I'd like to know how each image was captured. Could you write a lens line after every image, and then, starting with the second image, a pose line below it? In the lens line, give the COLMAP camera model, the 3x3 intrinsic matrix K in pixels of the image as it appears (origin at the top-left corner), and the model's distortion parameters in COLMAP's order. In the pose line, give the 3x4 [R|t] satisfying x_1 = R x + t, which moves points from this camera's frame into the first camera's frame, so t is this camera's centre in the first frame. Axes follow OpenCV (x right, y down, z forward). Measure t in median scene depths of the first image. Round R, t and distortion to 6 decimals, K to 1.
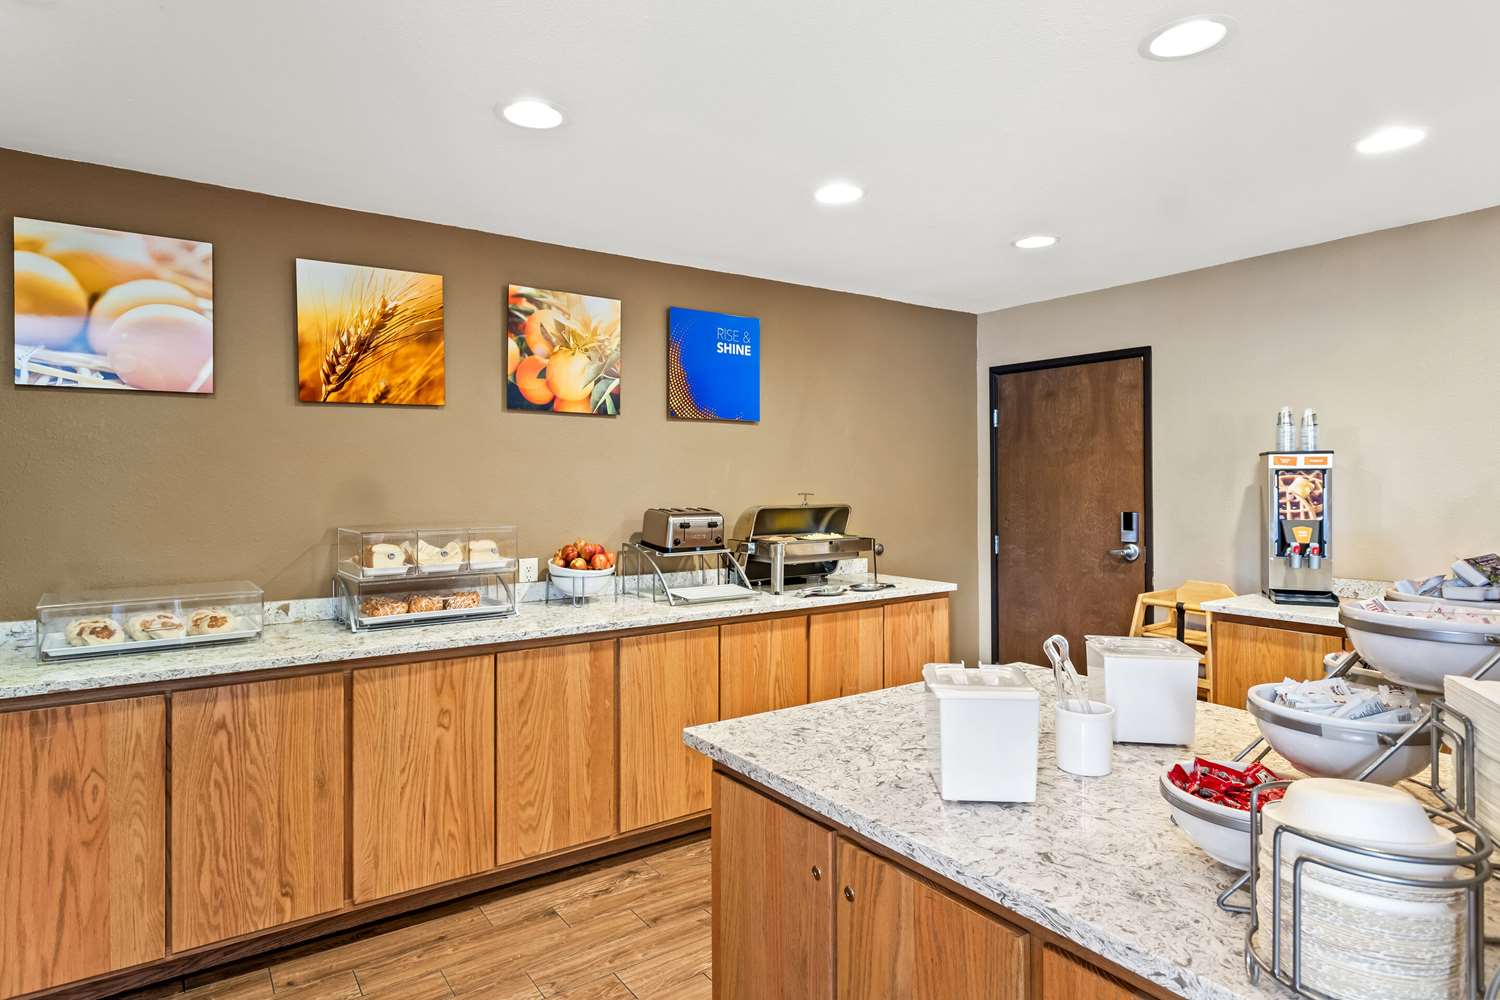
lens RADIAL K [[835.9, 0, 750.8], [0, 835.9, 478.3], [0, 0, 1]] dist [-0.000067, -0.000052]
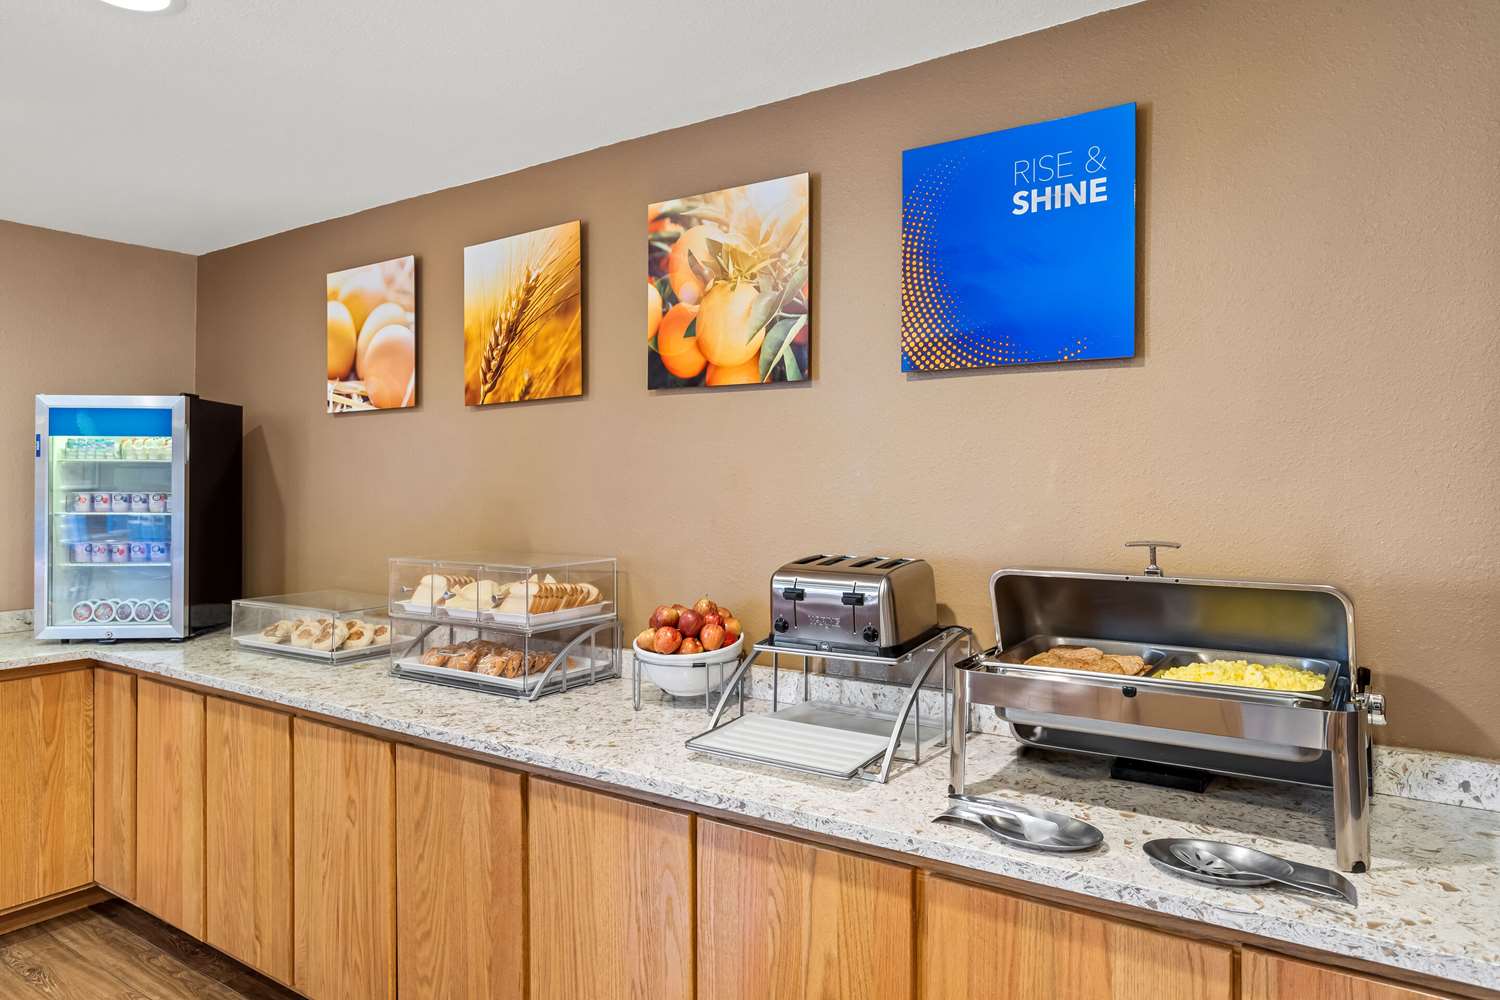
lens RADIAL K [[962.3, 0, 750.5], [0, 962.3, 472.7], [0, 0, 1]] dist [-0.007151, 0.000948]
pose [[0.345388, -0.008548, -0.938421, 0.491459], [0.002253, 0.999963, -0.008279, -0.011285], [0.938457, 0.000745, 0.345395, 0.865037]]
